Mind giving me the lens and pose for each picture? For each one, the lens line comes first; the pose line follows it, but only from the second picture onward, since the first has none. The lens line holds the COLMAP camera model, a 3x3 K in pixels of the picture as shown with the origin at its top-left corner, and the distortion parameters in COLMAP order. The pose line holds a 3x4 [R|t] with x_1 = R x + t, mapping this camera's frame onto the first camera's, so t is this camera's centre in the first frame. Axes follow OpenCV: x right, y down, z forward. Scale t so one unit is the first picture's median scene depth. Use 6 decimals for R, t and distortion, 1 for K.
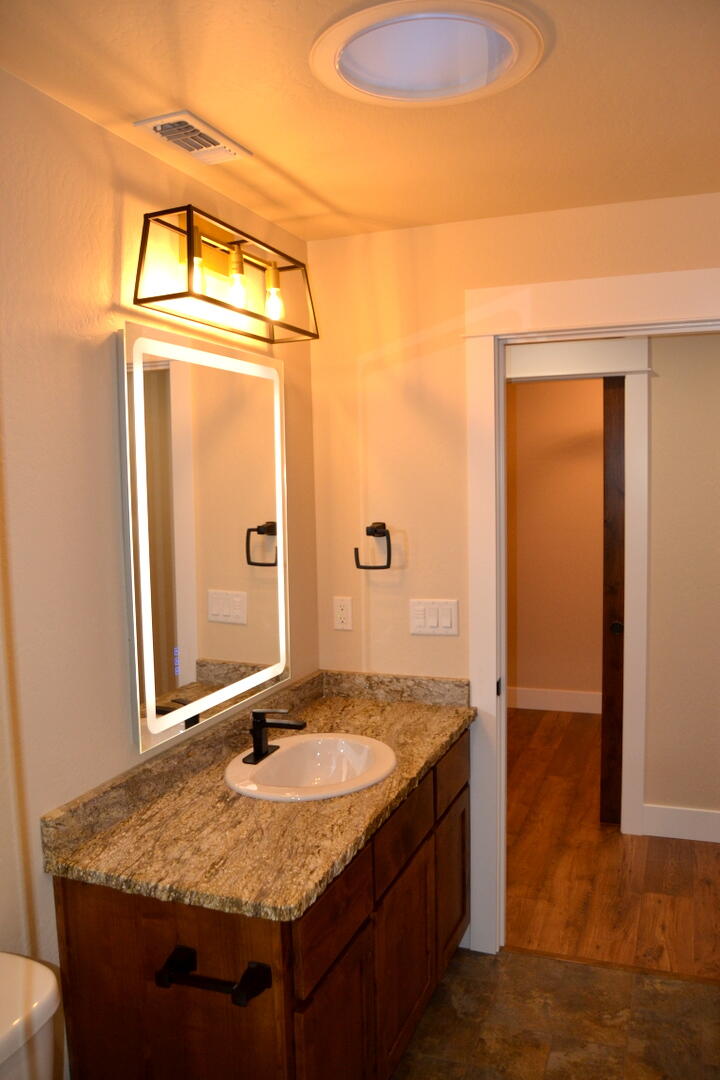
lens RADIAL K [[847.0, 0, 357.5], [0, 847.0, 538.5], [0, 0, 1]] dist [-0.098263, 0.037015]
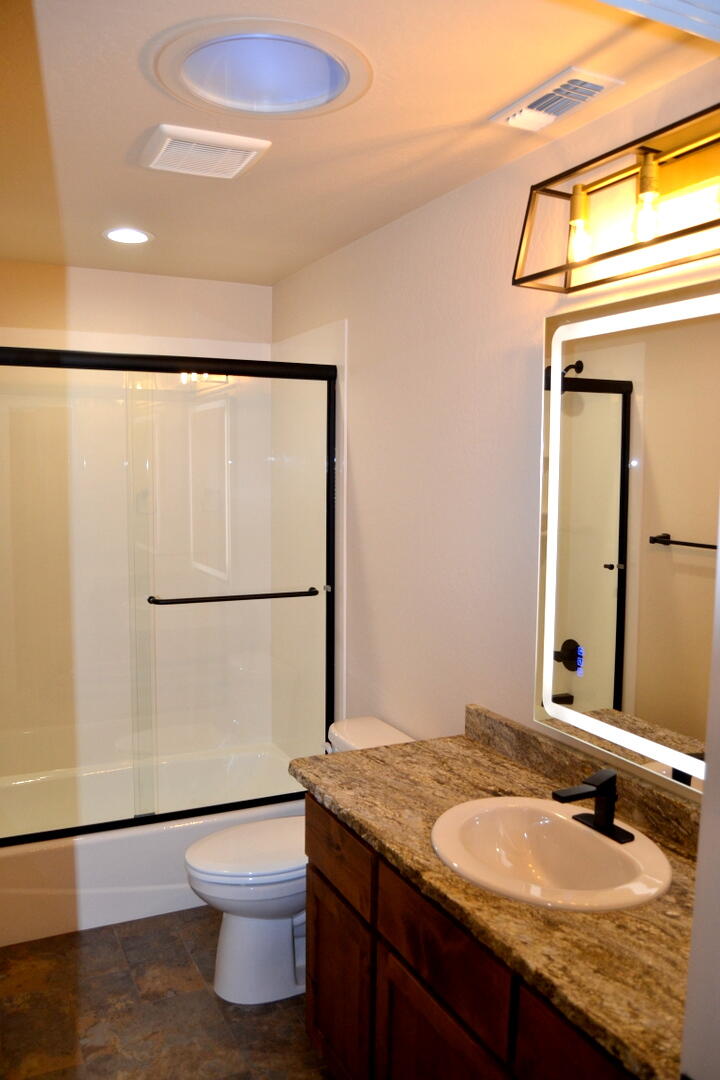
lens RADIAL K [[847.0, 0, 356.1], [0, 847.0, 543.3], [0, 0, 1]] dist [-0.098263, 0.037015]
pose [[-0.673659, 0.092465, -0.733235, 0.674632], [-0.041614, 0.985822, 0.162550, -0.137279], [0.737870, 0.140016, -0.660260, 1.517876]]
